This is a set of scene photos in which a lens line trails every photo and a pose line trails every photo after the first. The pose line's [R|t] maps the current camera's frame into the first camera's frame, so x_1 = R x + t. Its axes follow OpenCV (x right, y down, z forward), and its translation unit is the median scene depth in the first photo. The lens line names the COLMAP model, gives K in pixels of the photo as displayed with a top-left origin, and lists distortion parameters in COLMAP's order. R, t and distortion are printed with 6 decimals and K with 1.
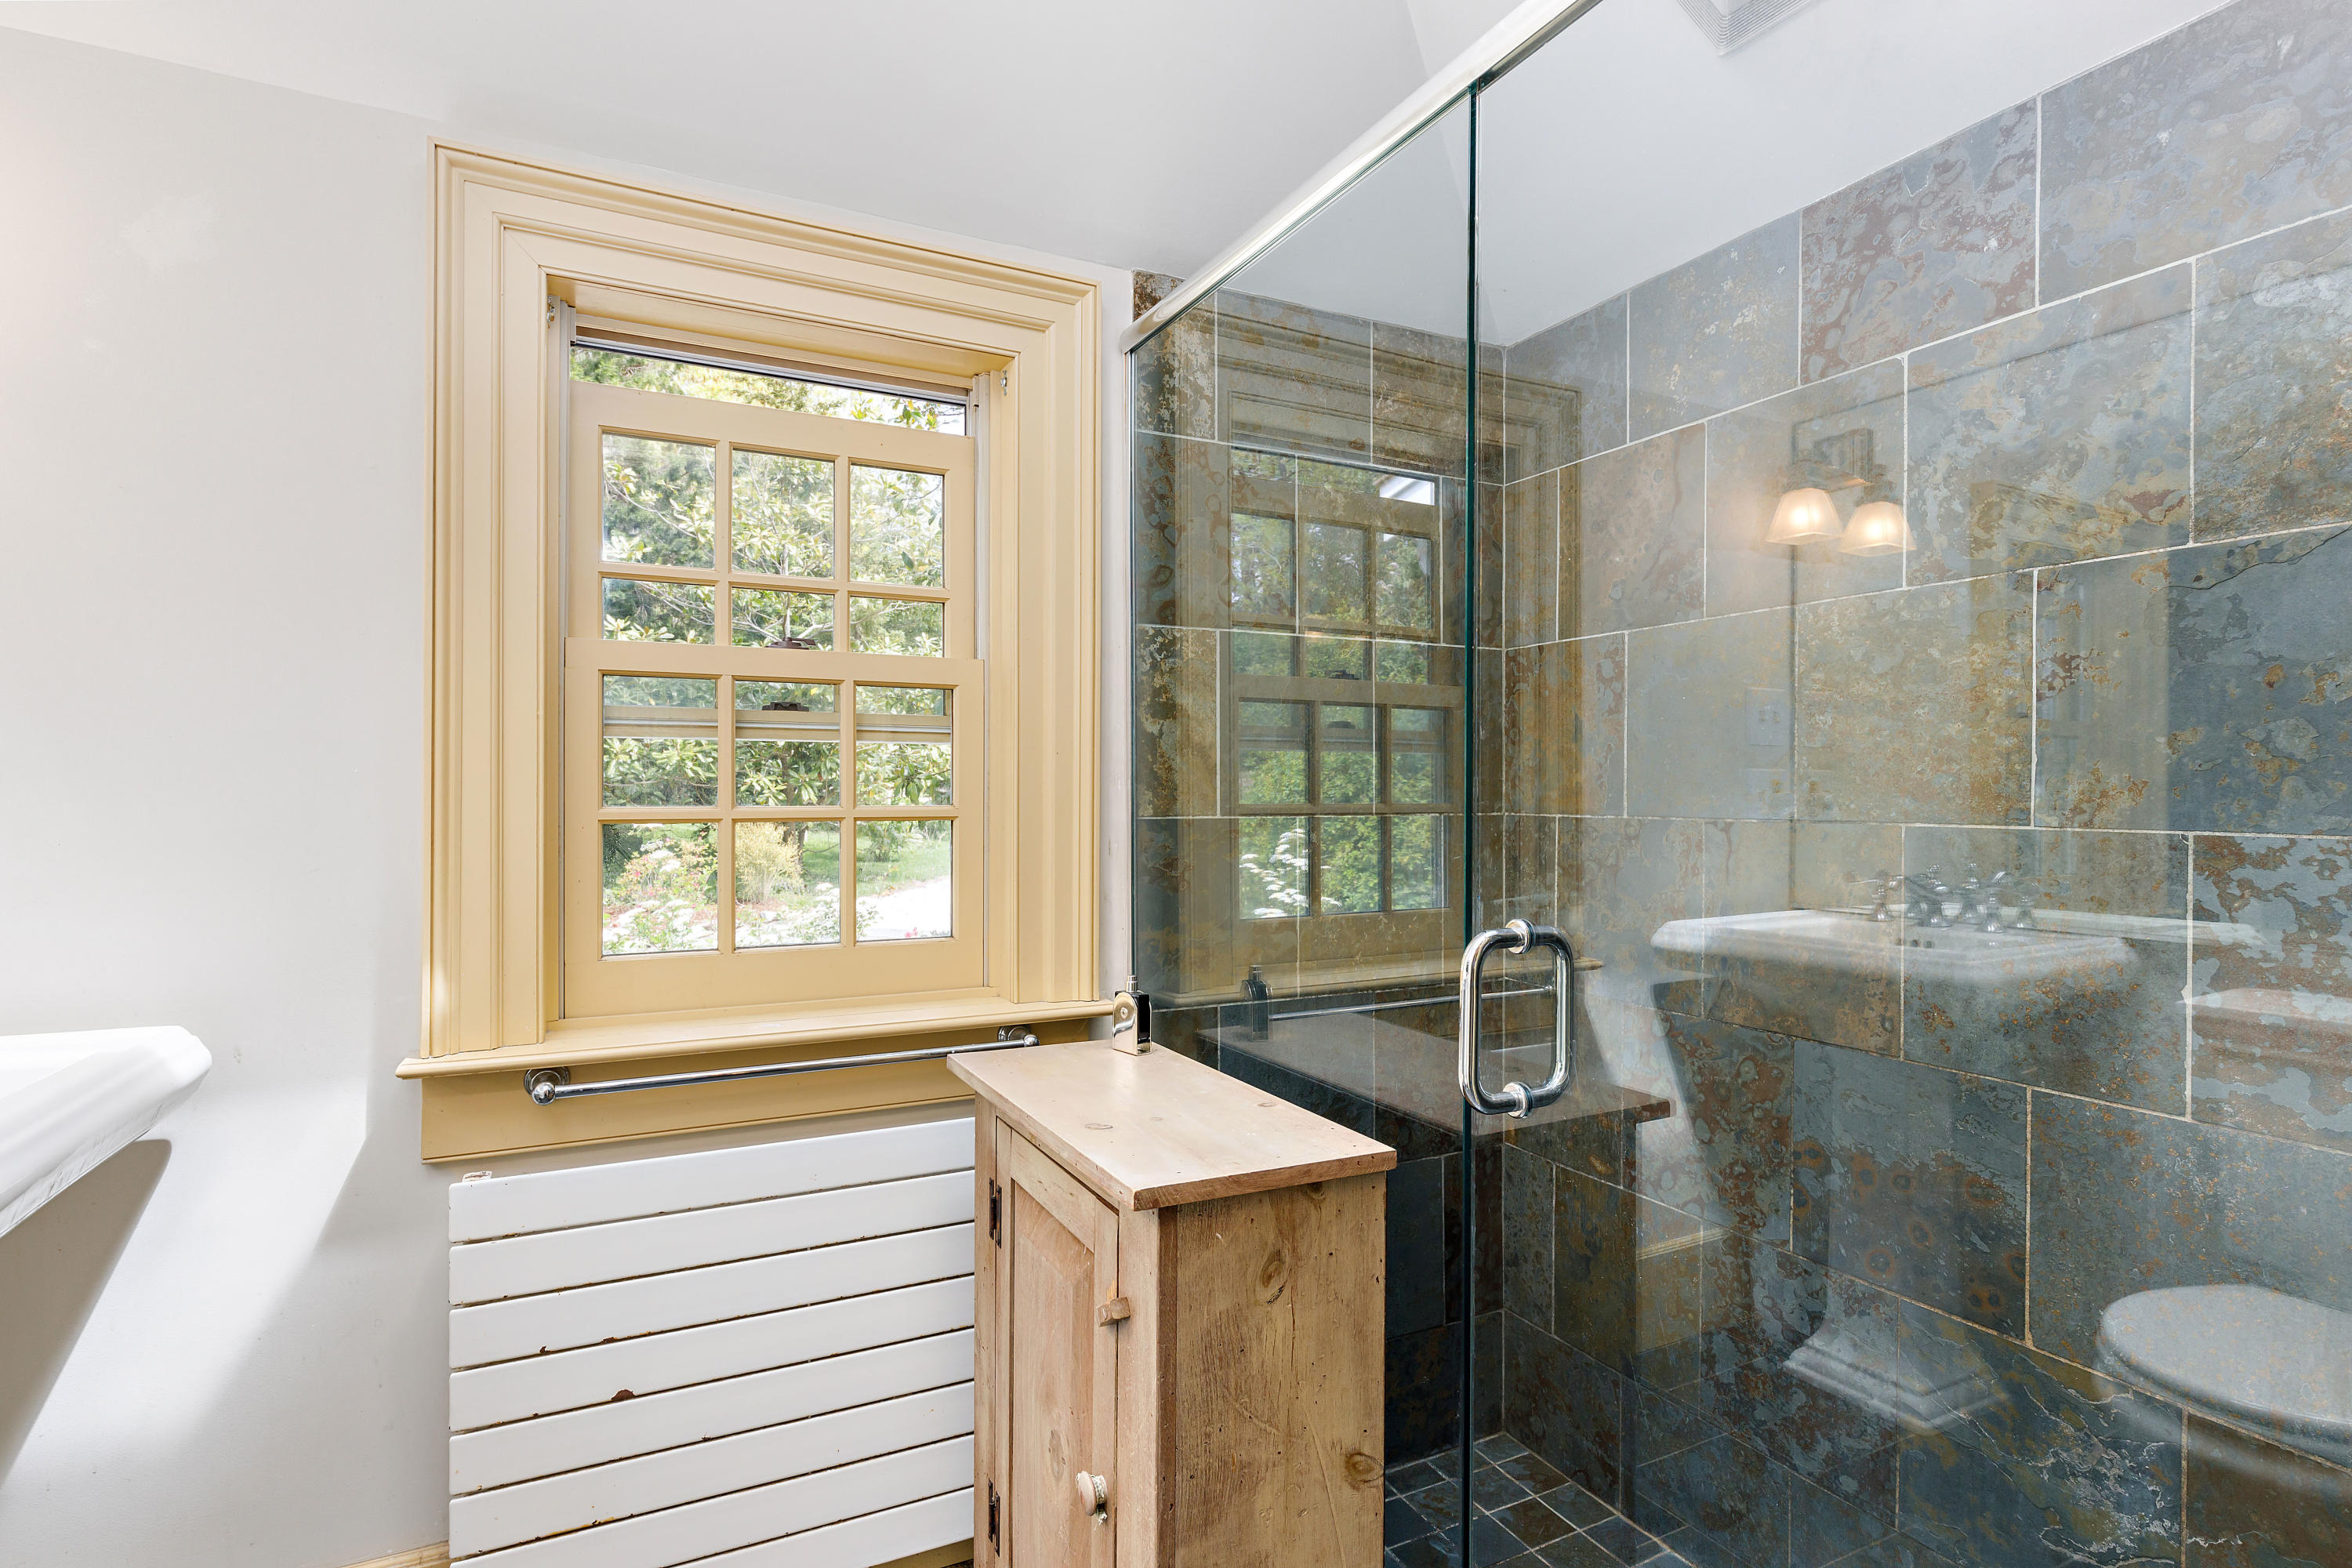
lens RADIAL K [[1187.6, 0, 1182.5], [0, 1187.6, 791.2], [0, 0, 1]] dist [-0.000090, -0.000102]
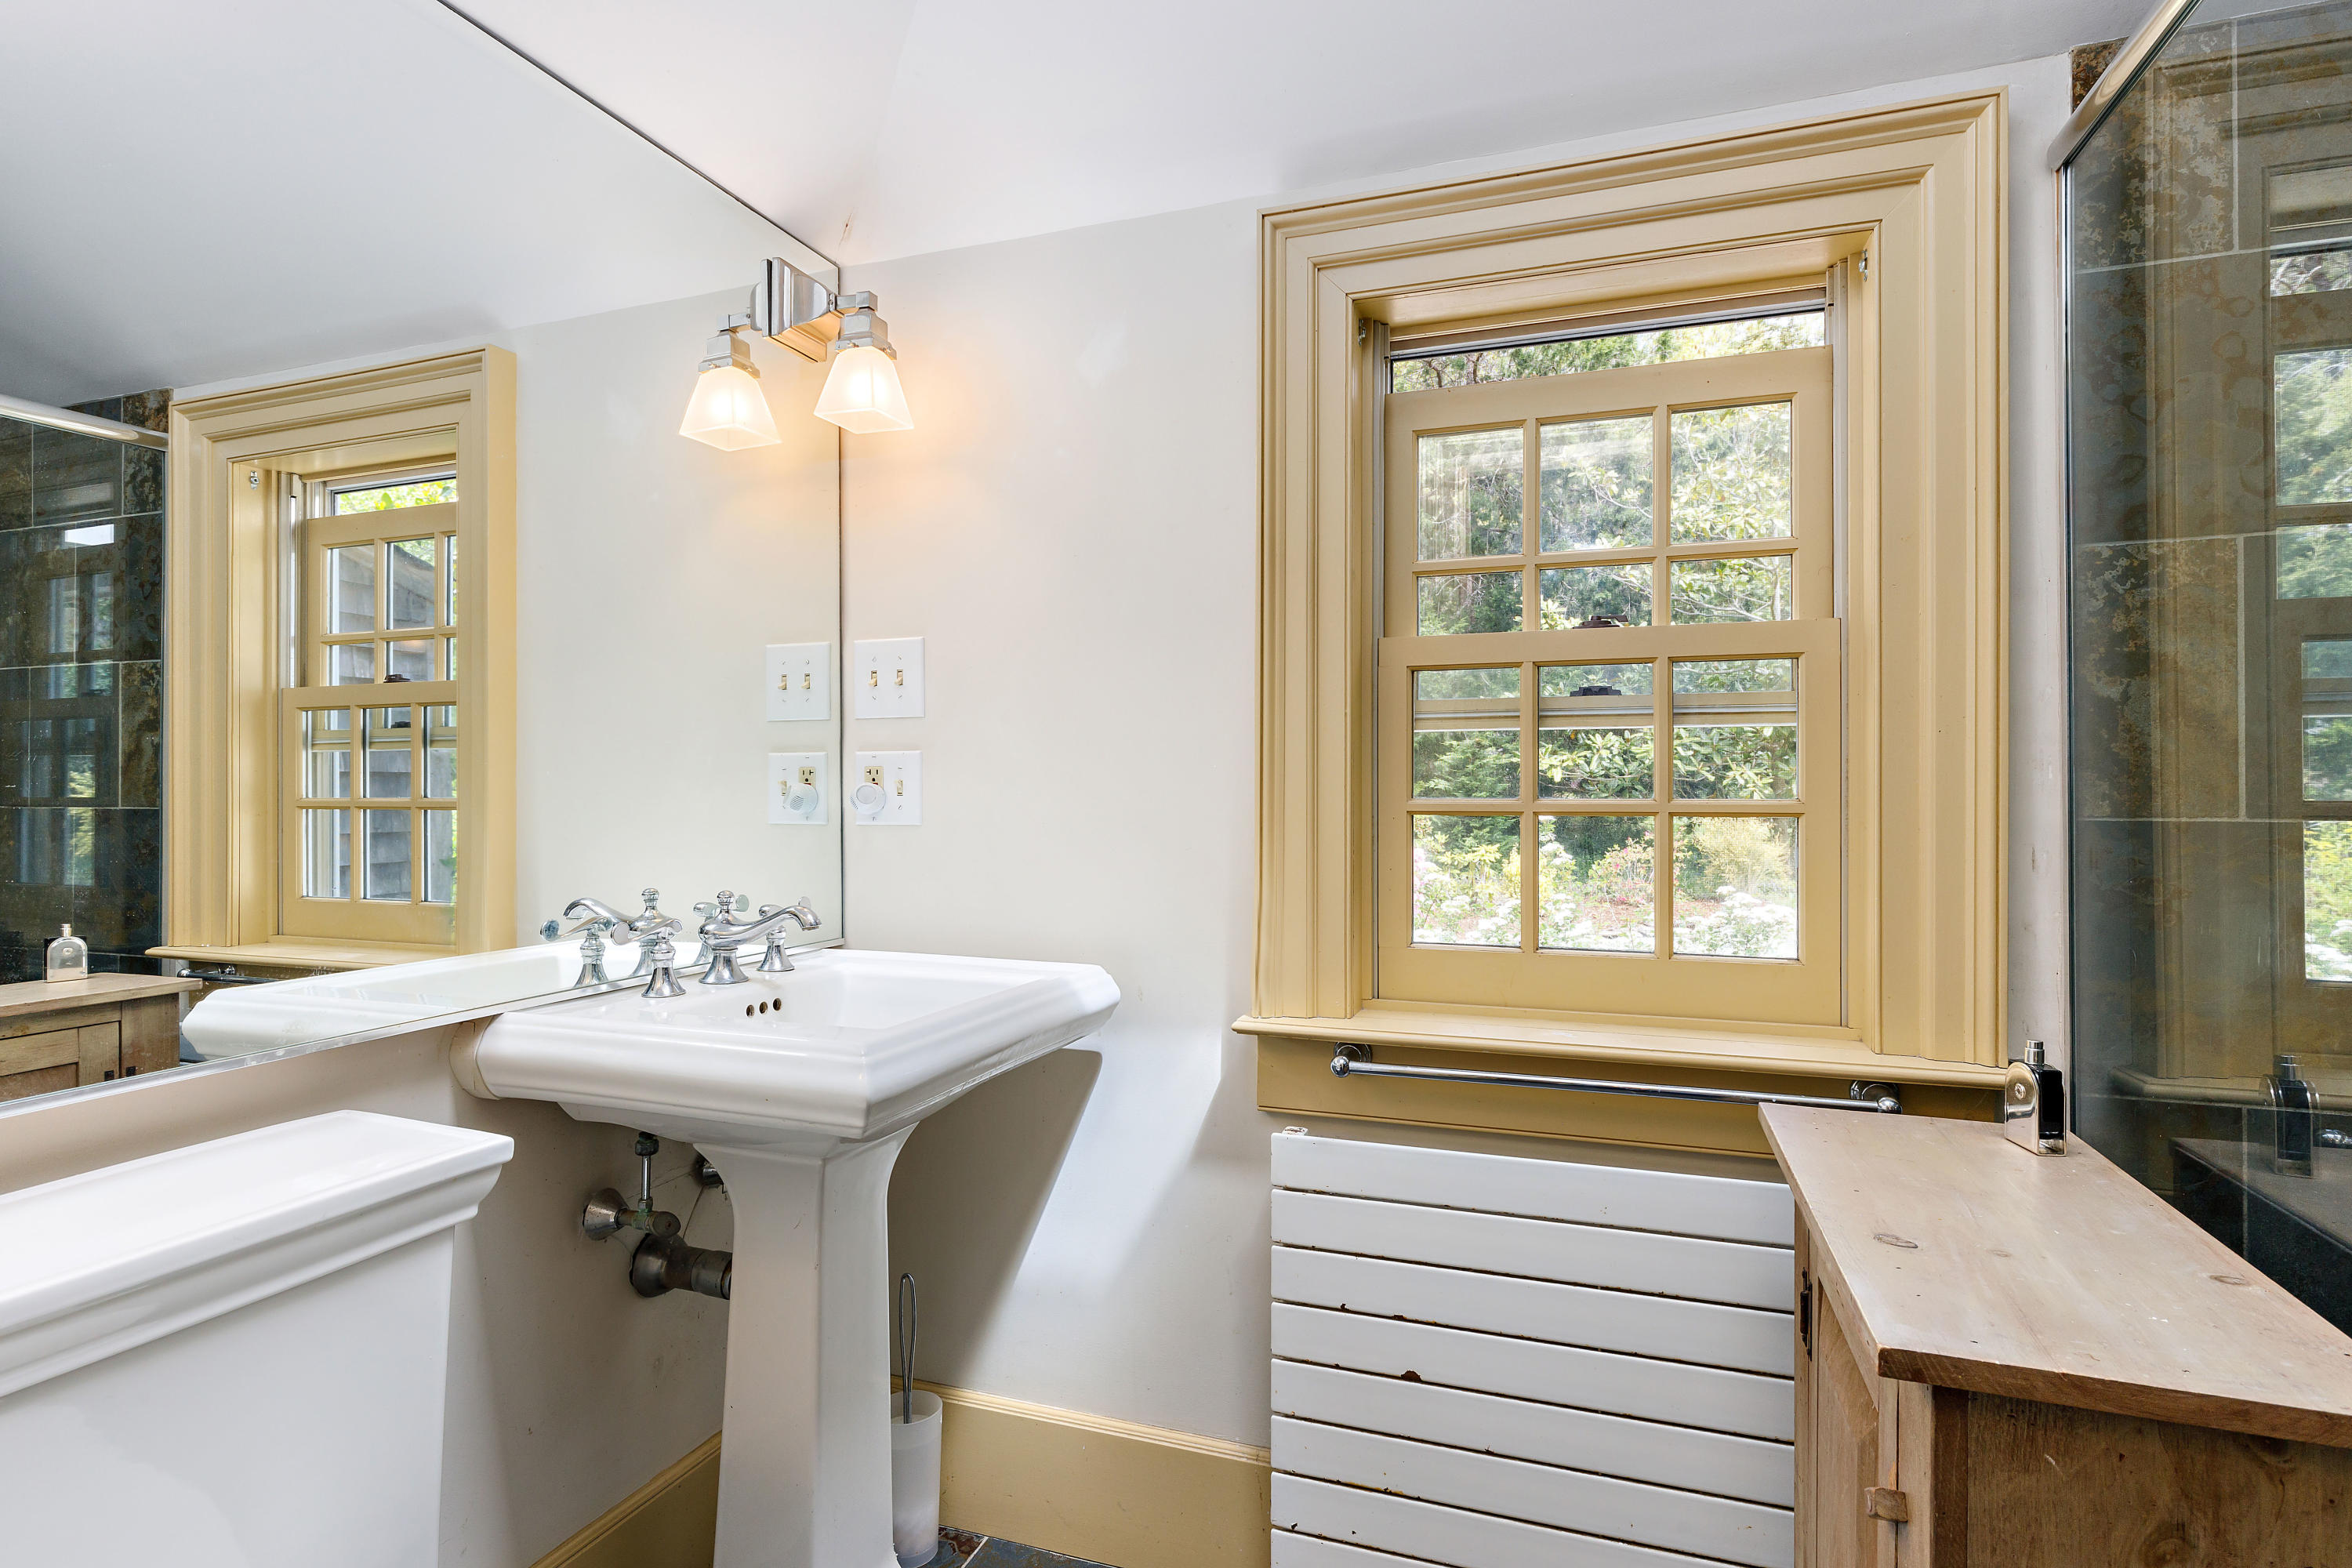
lens RADIAL K [[1187.6, 0, 1176.9], [0, 1187.6, 781.8], [0, 0, 1]] dist [-0.000090, -0.000102]
pose [[0.686369, -0.004512, -0.727240, 0.118177], [0.002168, 0.999989, -0.004158, 0.002396], [0.727251, 0.001277, 0.686371, 0.135135]]
